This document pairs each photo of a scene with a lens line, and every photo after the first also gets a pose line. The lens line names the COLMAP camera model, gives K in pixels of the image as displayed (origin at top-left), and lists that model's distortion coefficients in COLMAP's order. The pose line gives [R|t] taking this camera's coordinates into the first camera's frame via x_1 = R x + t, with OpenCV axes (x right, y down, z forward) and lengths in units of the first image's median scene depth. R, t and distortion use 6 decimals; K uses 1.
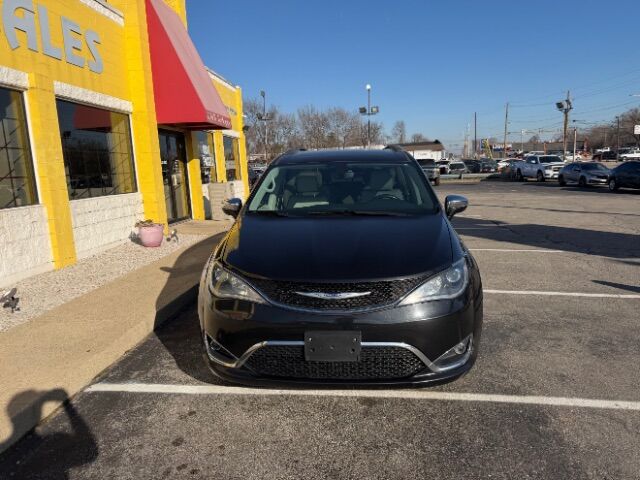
lens RADIAL K [[451.4, 0, 322.5], [0, 451.4, 238.9], [0, 0, 1]] dist [0.033064, -0.045182]
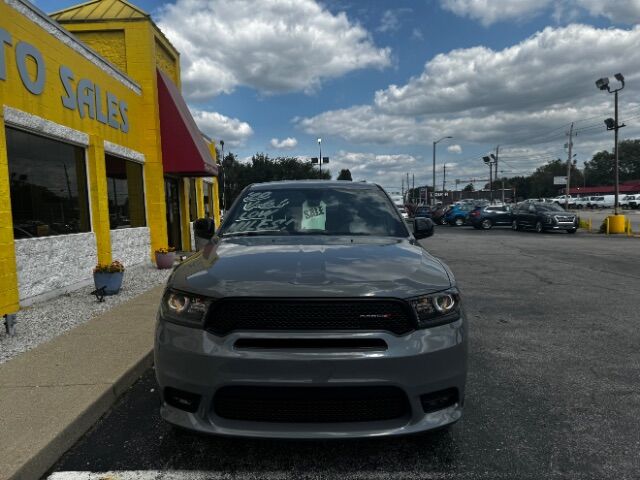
lens RADIAL K [[451.4, 0, 316.8], [0, 451.4, 246.3], [0, 0, 1]] dist [0.033064, -0.045182]
pose [[0.994617, -0.000750, 0.103613, -0.076646], [0.009392, 0.996509, -0.082950, 0.055126], [-0.103189, 0.083476, 0.991153, -0.252004]]
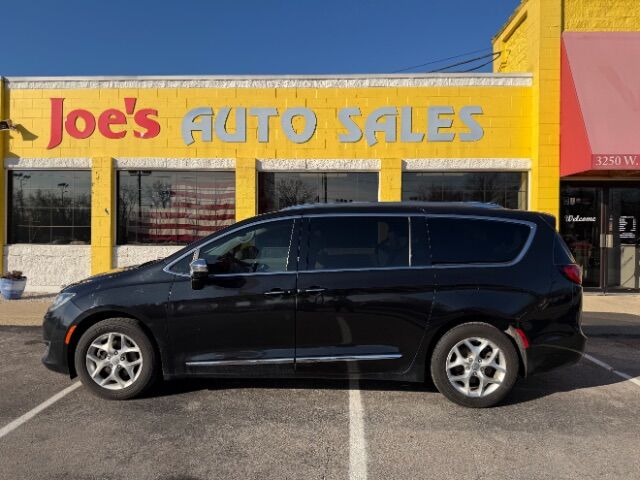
lens RADIAL K [[451.4, 0, 322.0], [0, 451.4, 239.7], [0, 0, 1]] dist [0.033064, -0.045182]
pose [[0.031135, 0.054817, -0.998011, 0.532369], [-0.165133, 0.985056, 0.048953, -0.097982], [0.985780, 0.163281, 0.039721, 0.524677]]
